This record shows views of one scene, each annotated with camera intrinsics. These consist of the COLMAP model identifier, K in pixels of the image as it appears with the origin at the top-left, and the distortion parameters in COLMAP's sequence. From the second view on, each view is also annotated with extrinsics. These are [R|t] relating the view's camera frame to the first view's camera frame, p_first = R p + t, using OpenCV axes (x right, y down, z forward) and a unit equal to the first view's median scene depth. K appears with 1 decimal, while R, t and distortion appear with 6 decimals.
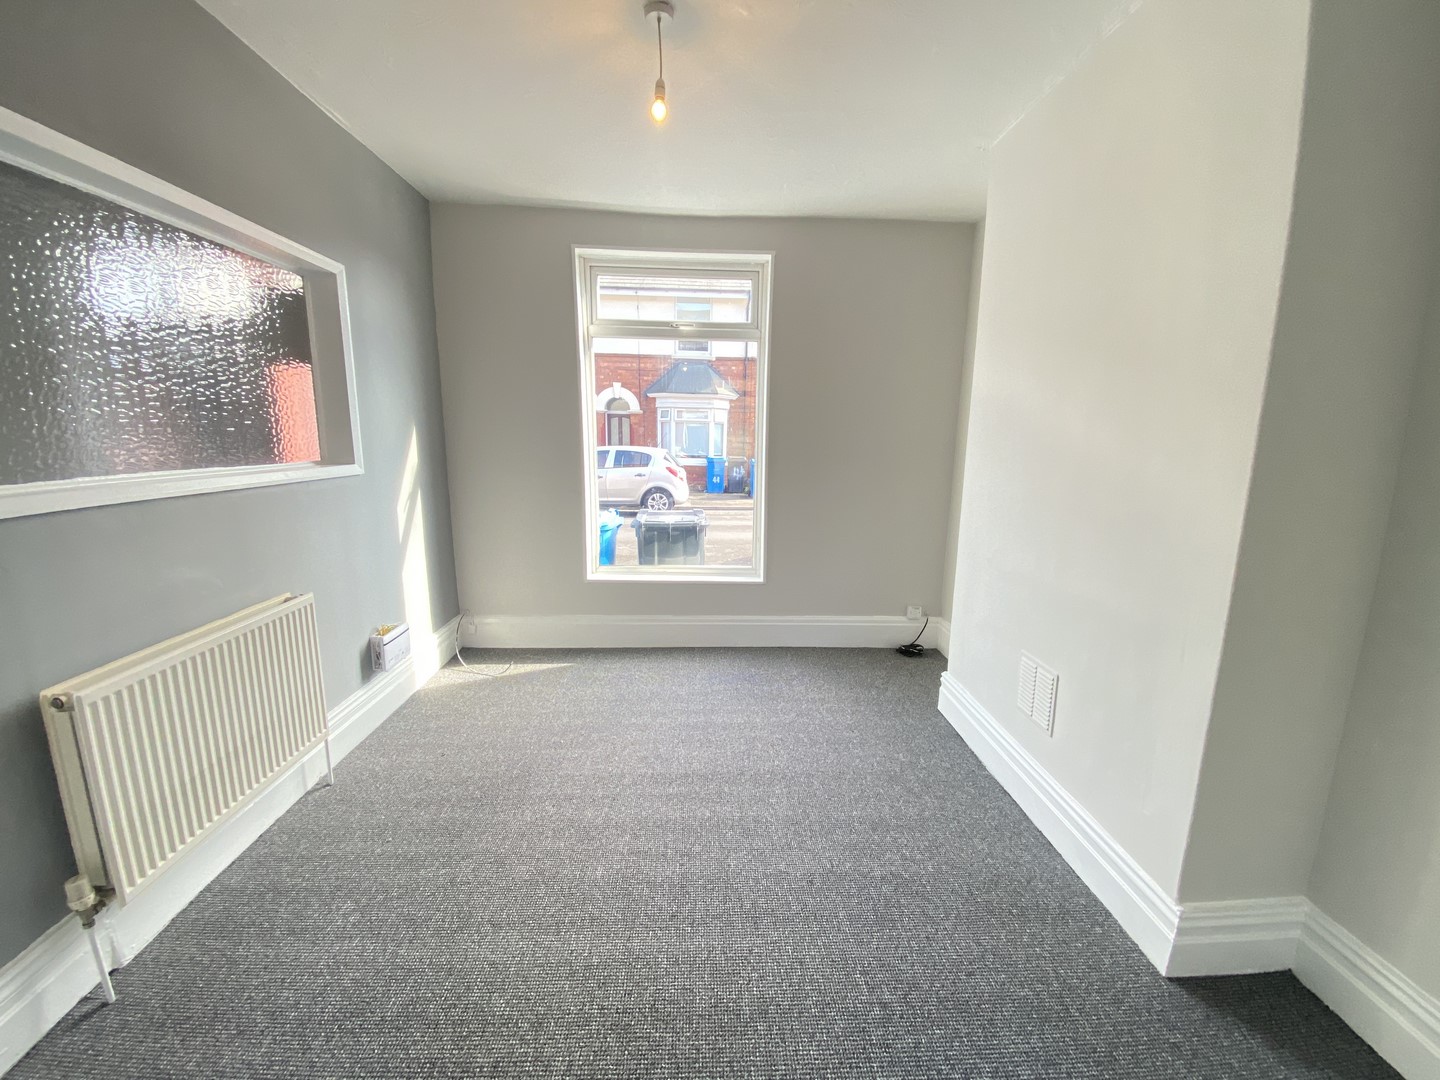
lens RADIAL K [[585.4, 0, 719.2], [0, 585.4, 533.5], [0, 0, 1]] dist [0.001288, -0.012817]
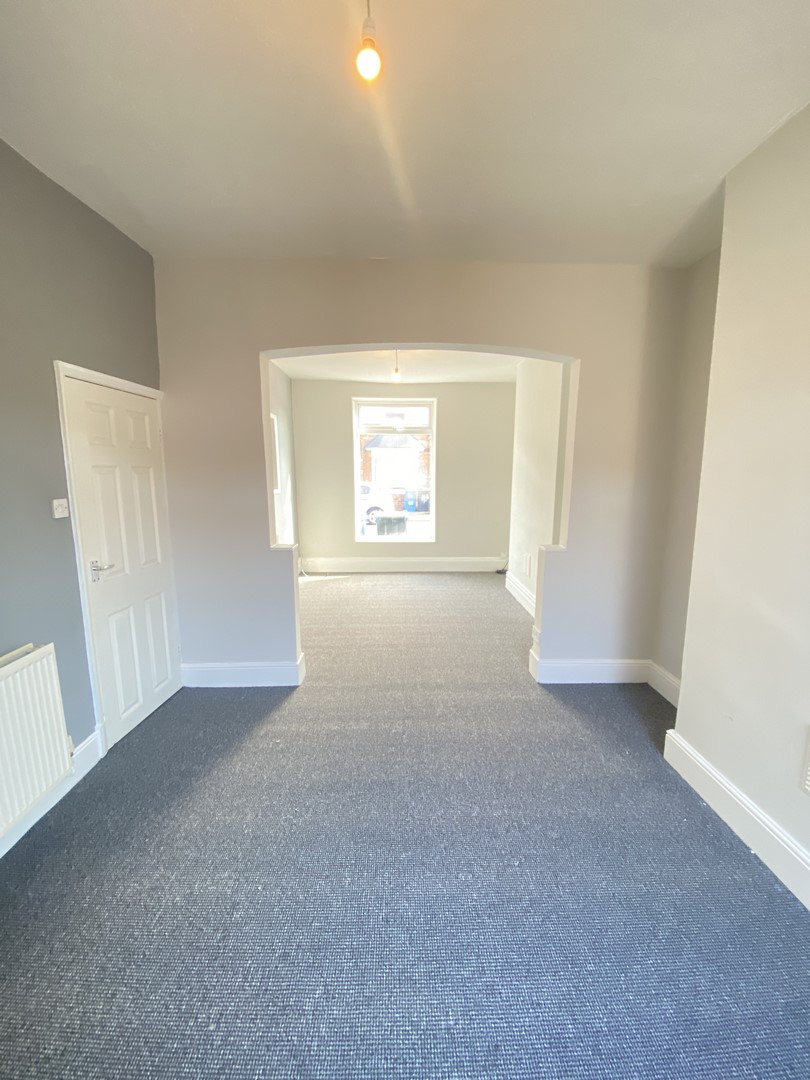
lens RADIAL K [[439.0, 0, 405.0], [0, 439.0, 540.0], [0, 0, 1]] dist [0.001288, -0.012817]
pose [[0.999849, -0.009016, -0.014848, -0.013351], [0.008766, 0.999821, -0.016783, 0.104133], [0.014997, 0.016650, 0.999749, -0.671998]]
